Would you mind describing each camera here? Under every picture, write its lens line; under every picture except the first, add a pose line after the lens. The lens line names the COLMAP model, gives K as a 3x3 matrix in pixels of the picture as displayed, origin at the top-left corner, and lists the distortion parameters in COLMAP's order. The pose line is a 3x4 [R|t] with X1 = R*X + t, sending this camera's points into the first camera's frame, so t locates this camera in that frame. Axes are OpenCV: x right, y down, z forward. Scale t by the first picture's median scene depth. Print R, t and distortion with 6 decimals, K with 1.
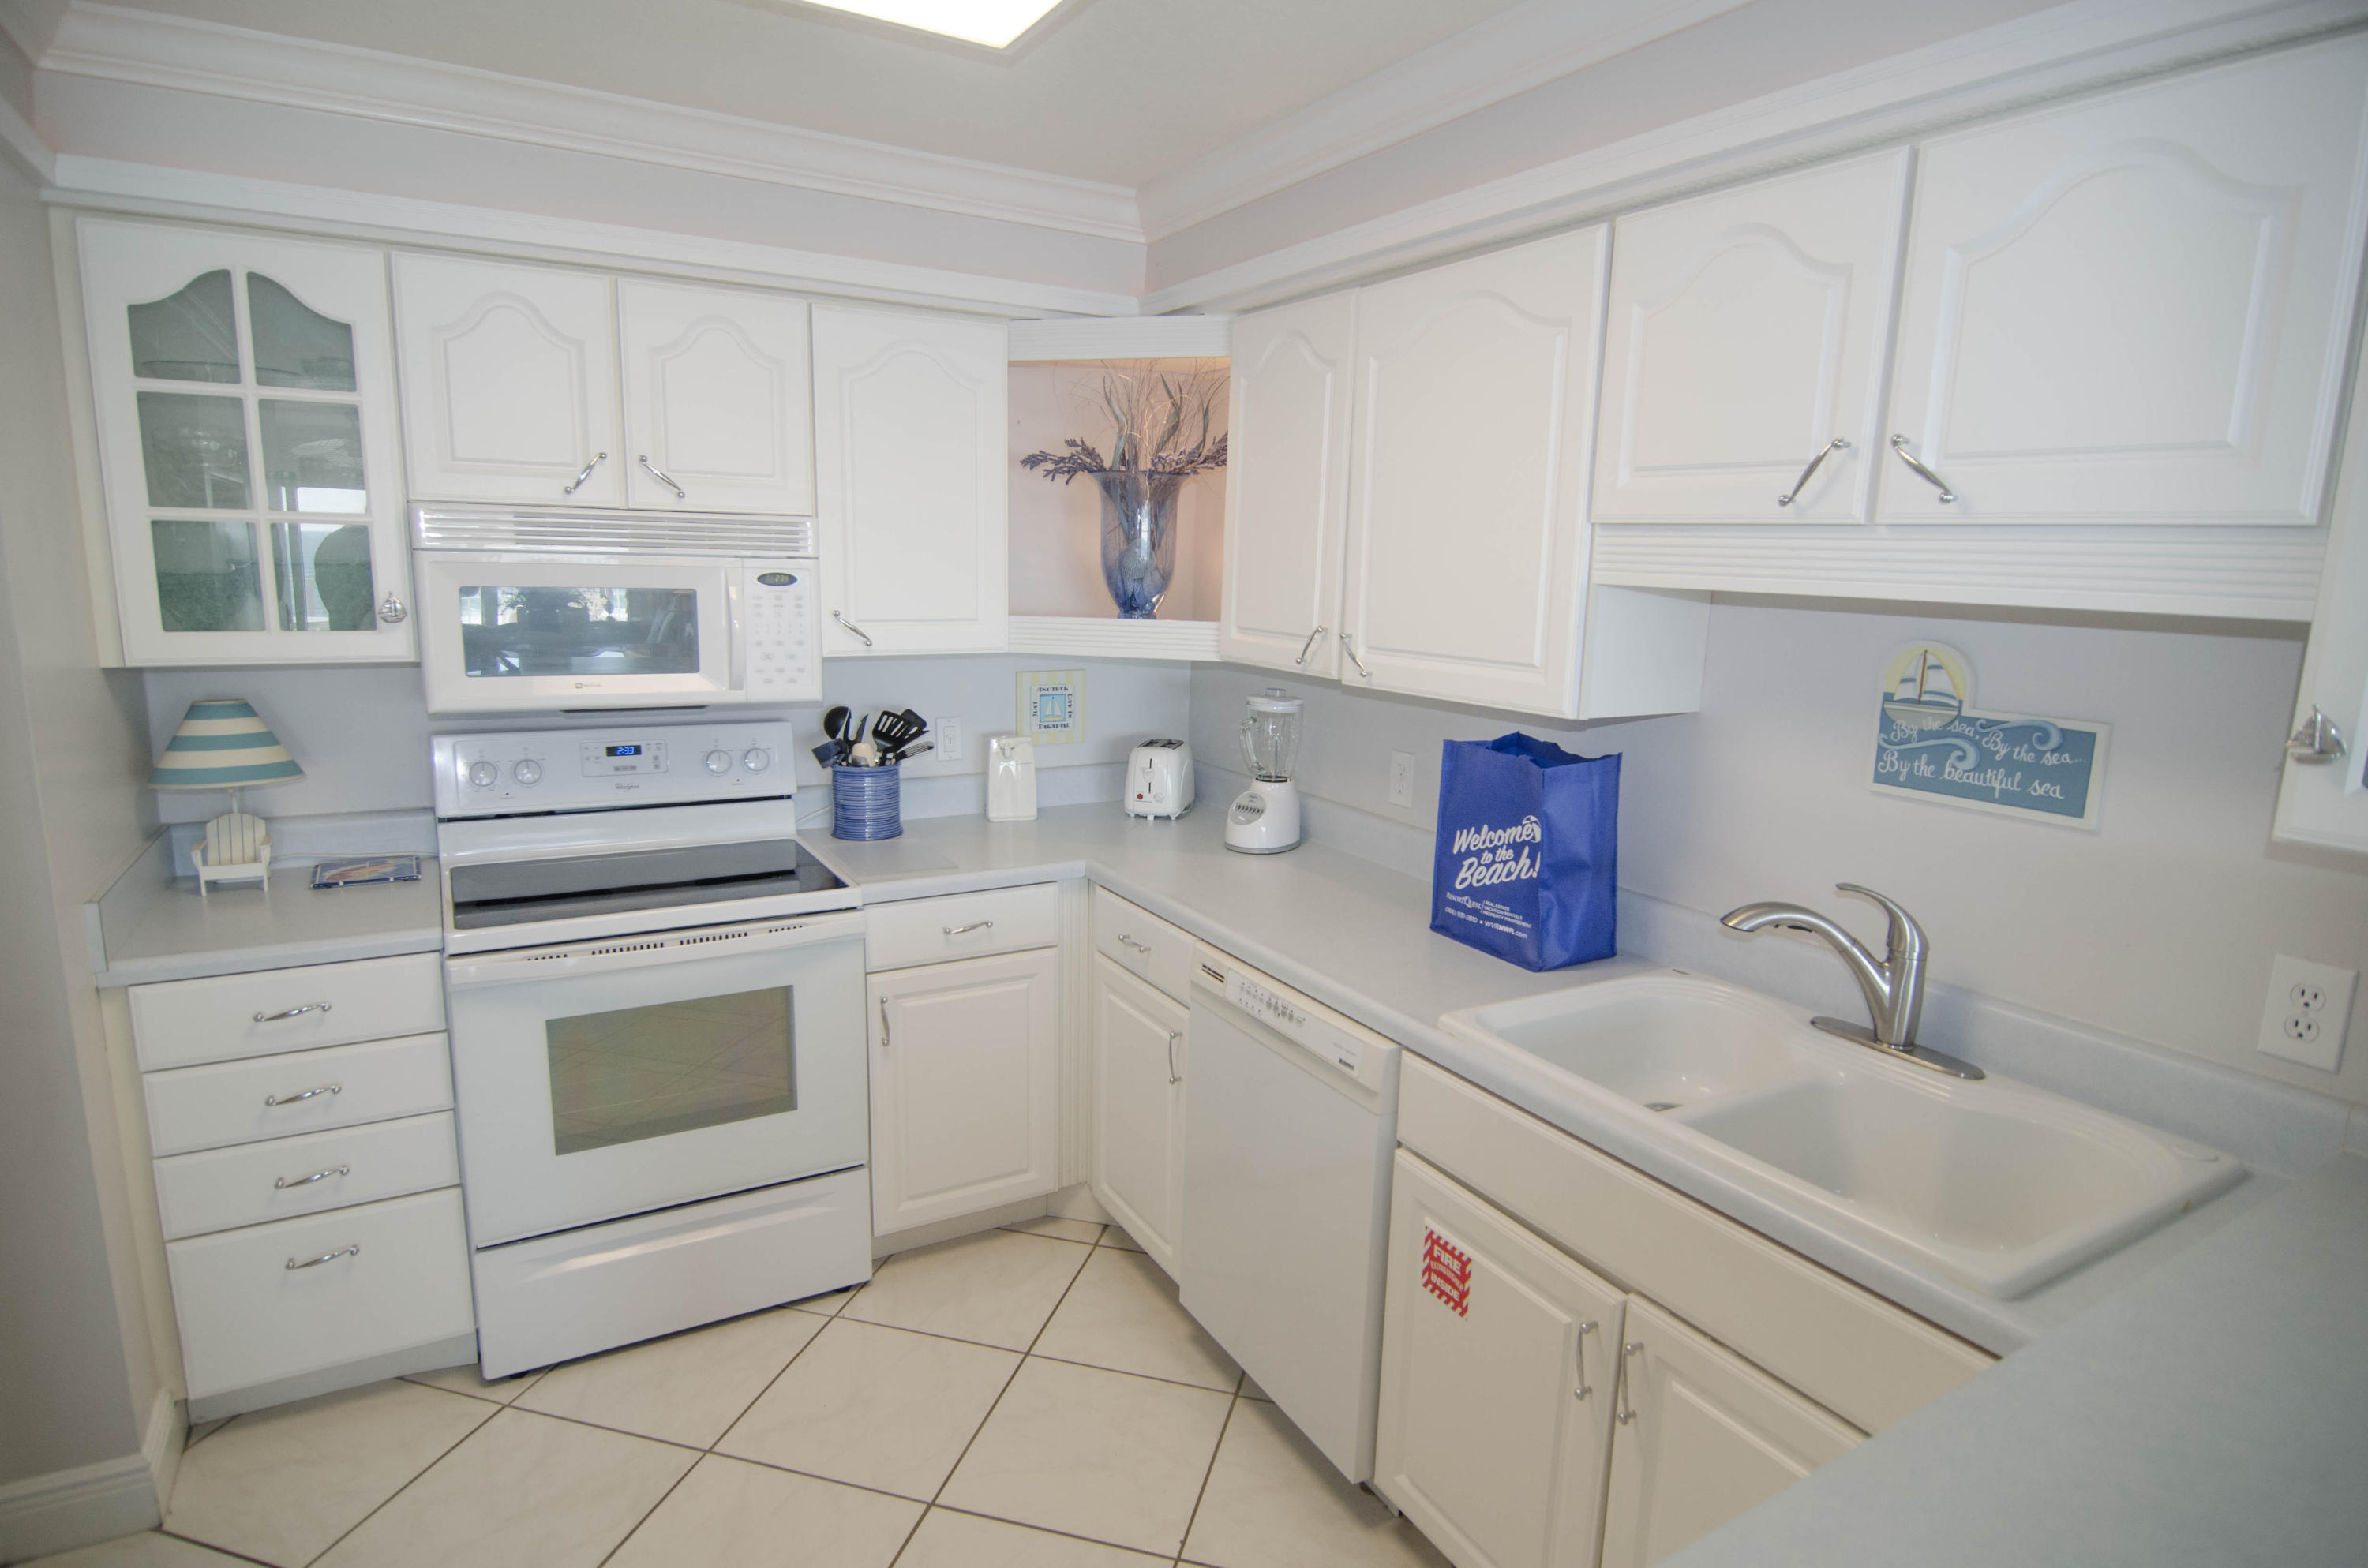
lens RADIAL K [[1268.8, 0, 1192.1], [0, 1268.8, 795.8], [0, 0, 1]] dist [-0.007632, -0.010323]
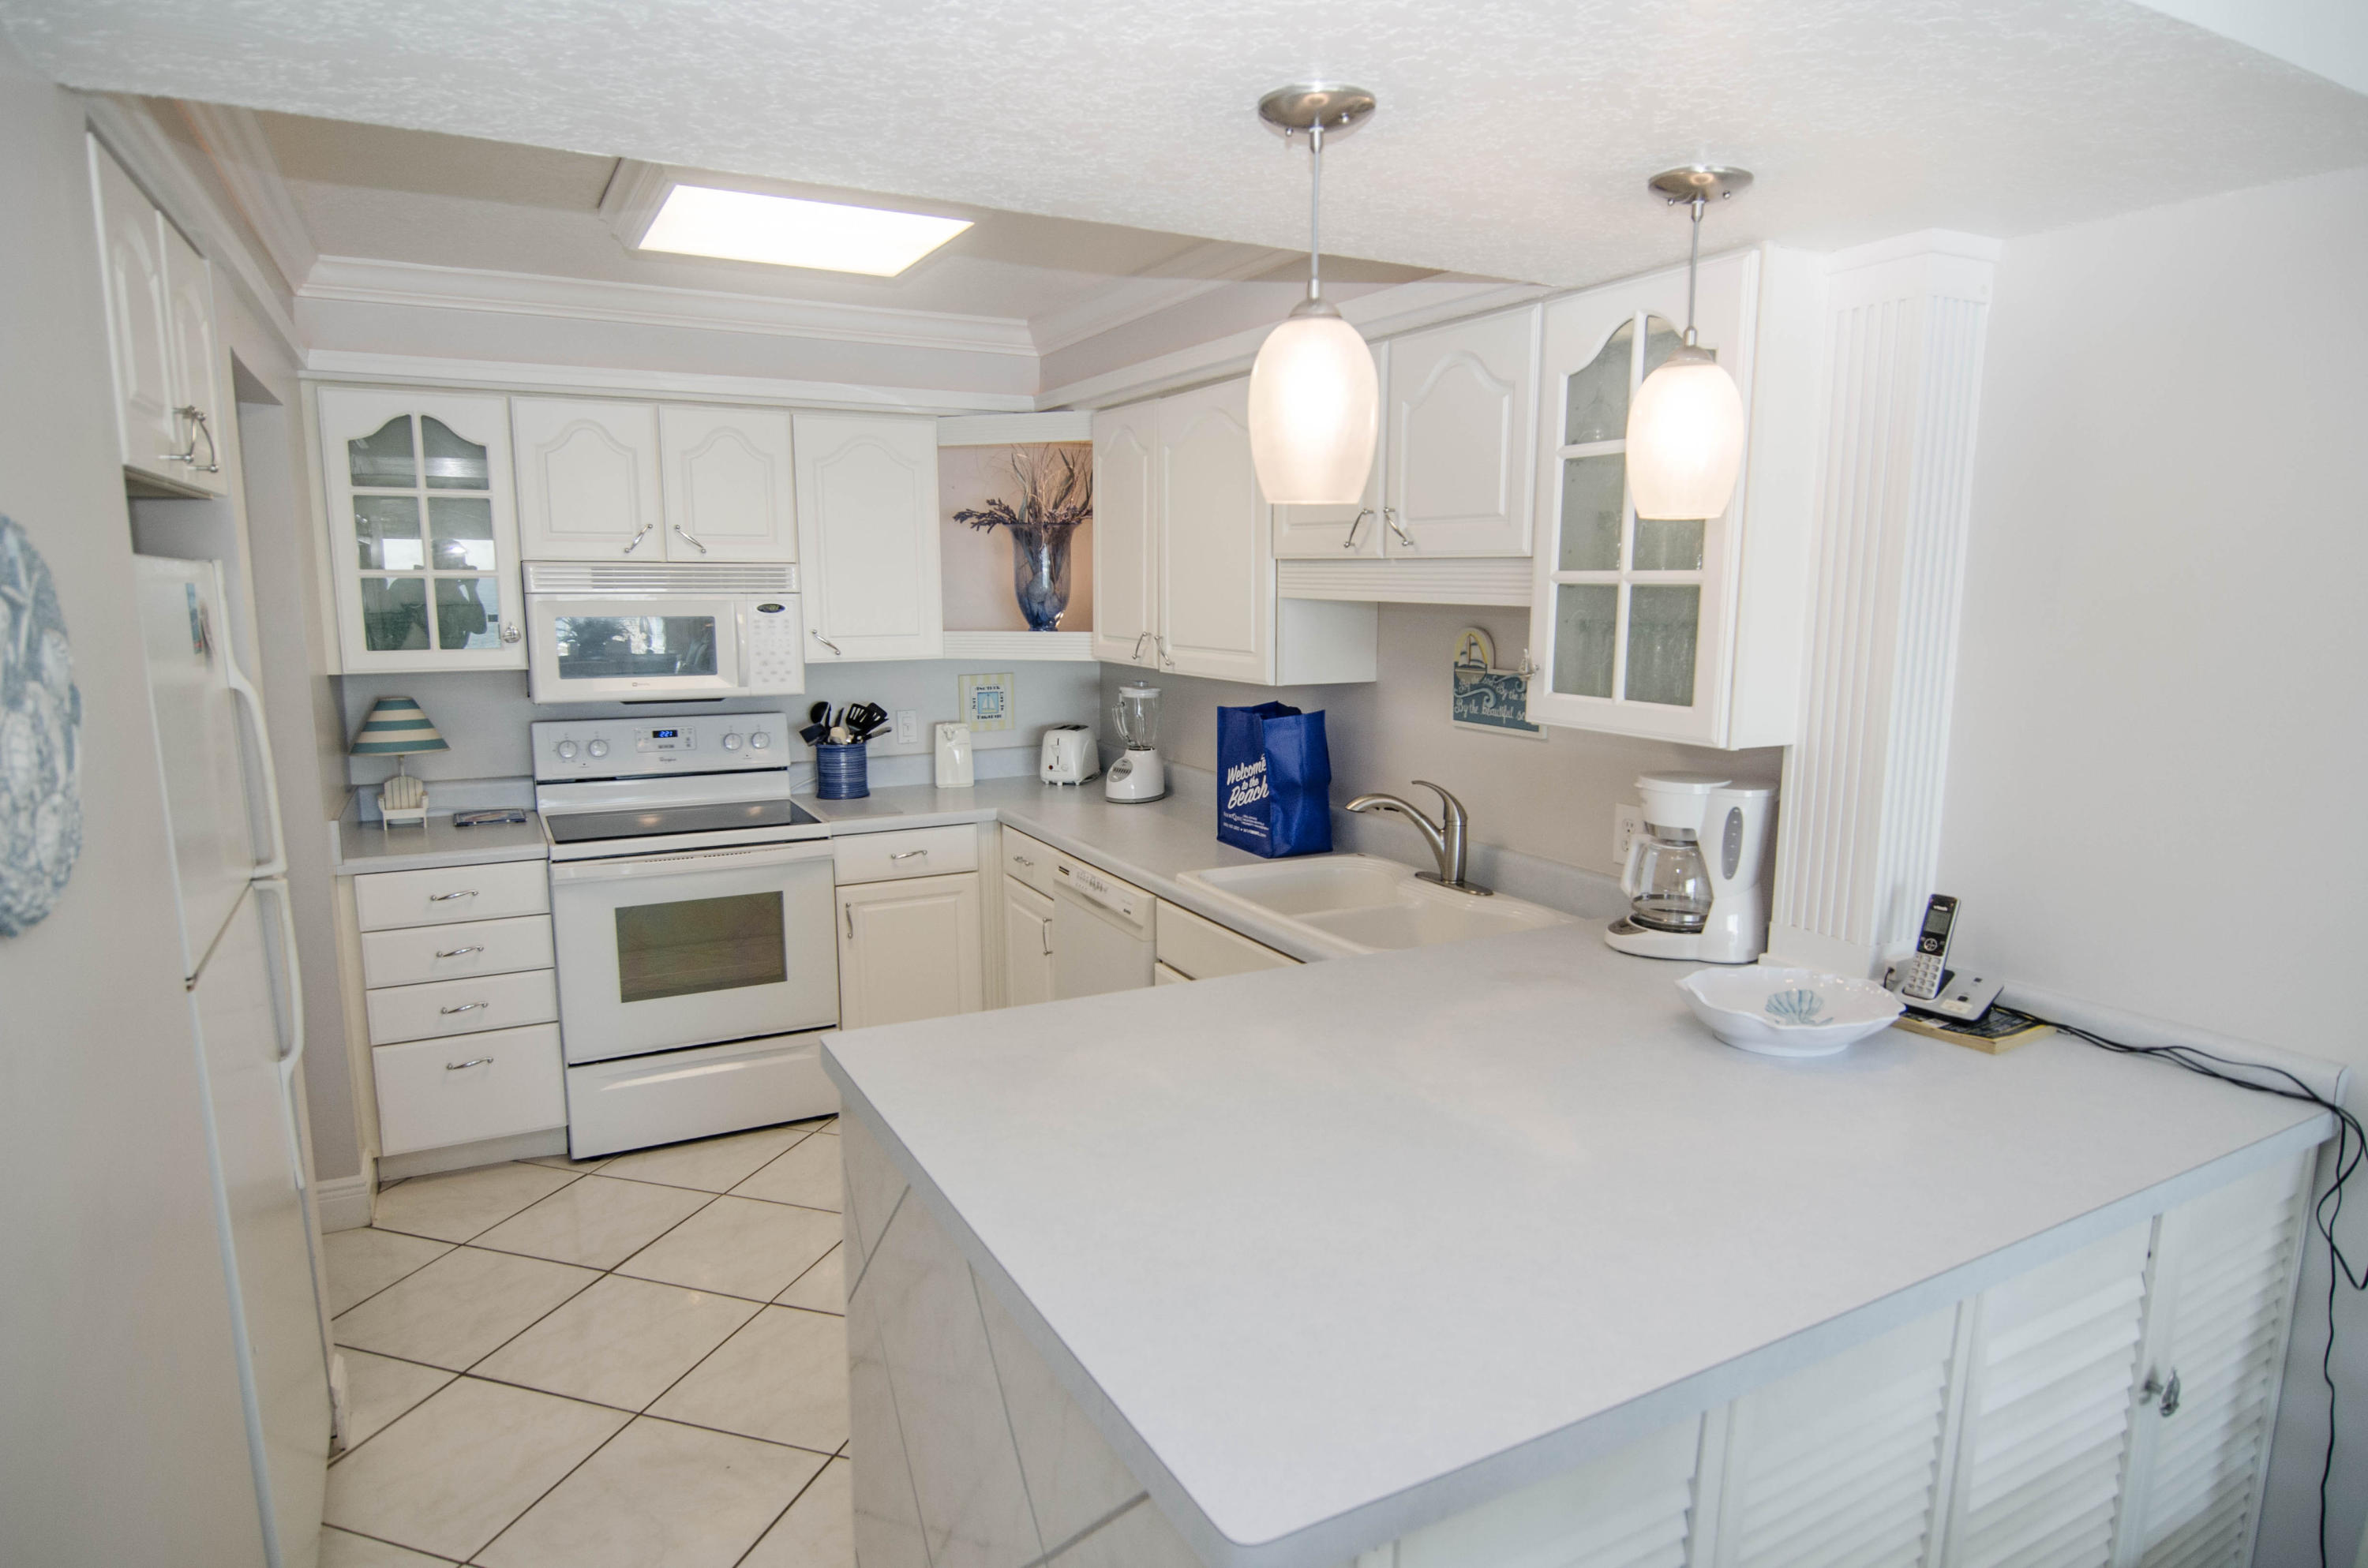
lens RADIAL K [[1355.9, 0, 1197.3], [0, 1355.9, 801.0], [0, 0, 1]] dist [-0.011290, -0.002792]
pose [[0.998864, -0.017140, -0.044454, 0.222361], [0.016037, 0.999558, -0.025039, 0.094419], [0.044864, 0.024298, 0.998698, -0.508116]]
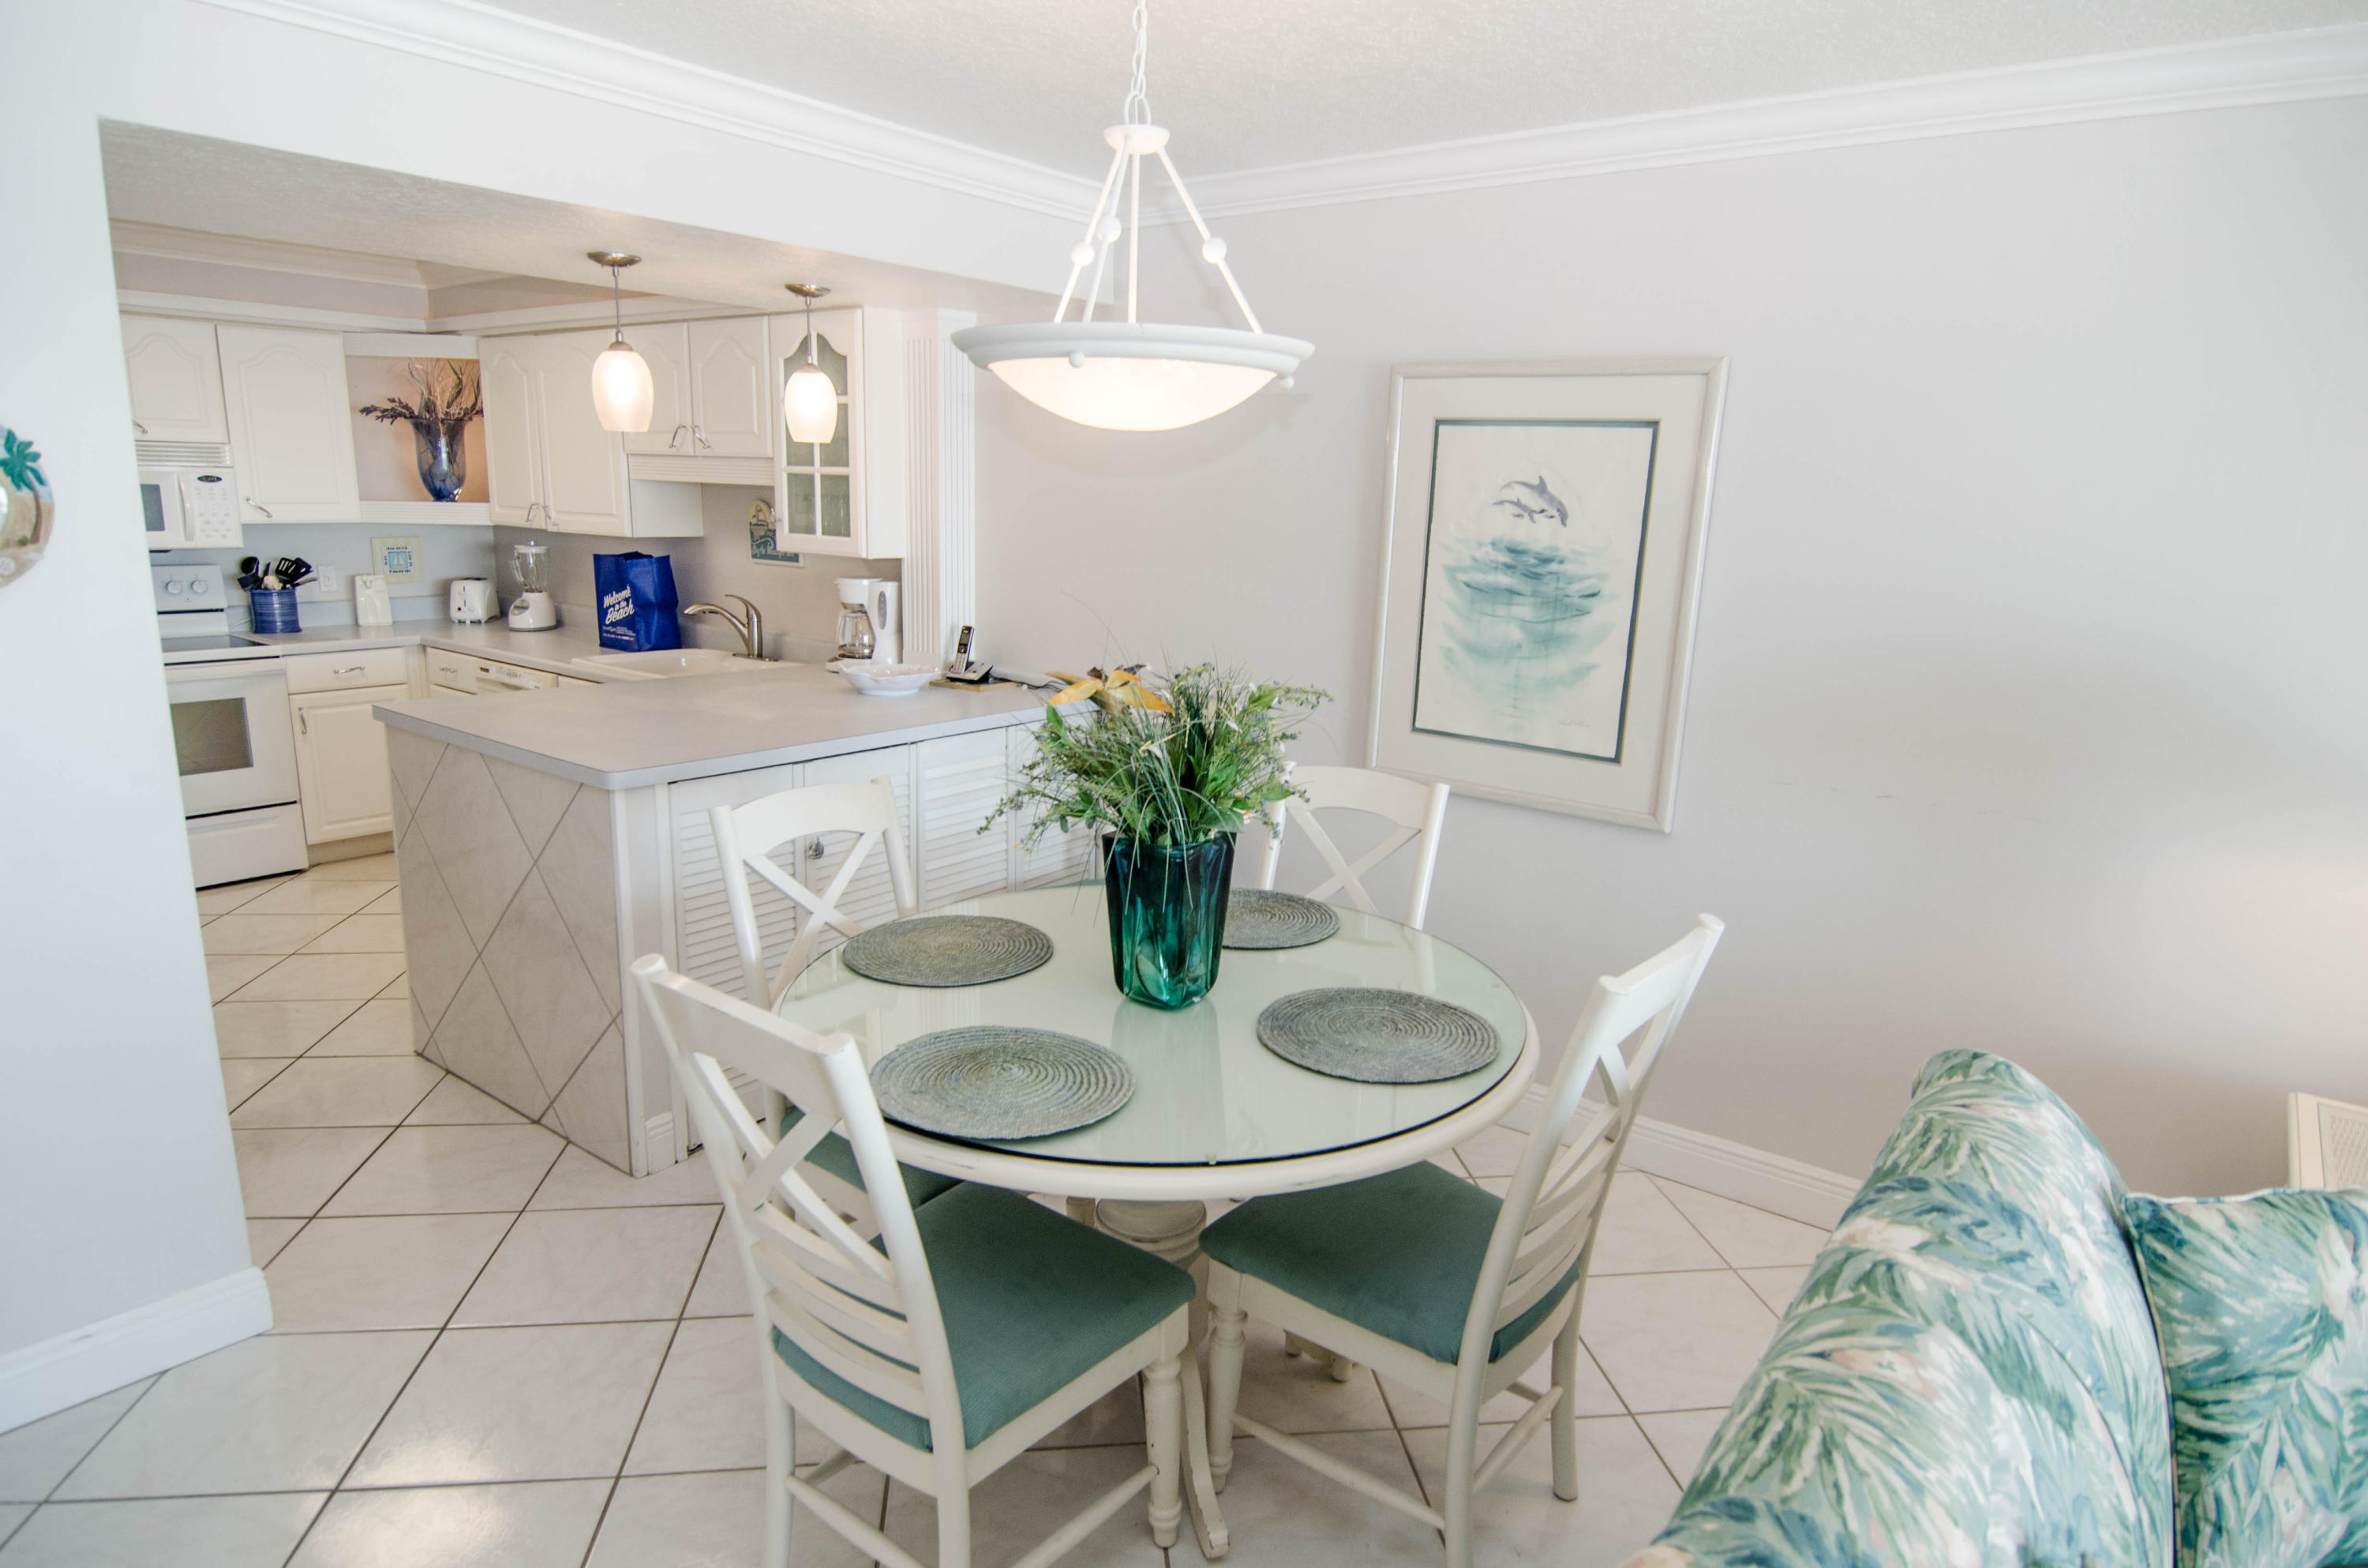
lens RADIAL K [[1355.9, 0, 1197.3], [0, 1355.9, 801.0], [0, 0, 1]] dist [-0.011290, -0.002792]
pose [[0.927645, -0.082131, 0.364322, 0.255330], [0.062997, 0.995952, 0.064118, 0.264863], [-0.368113, -0.036527, 0.929063, -1.382983]]
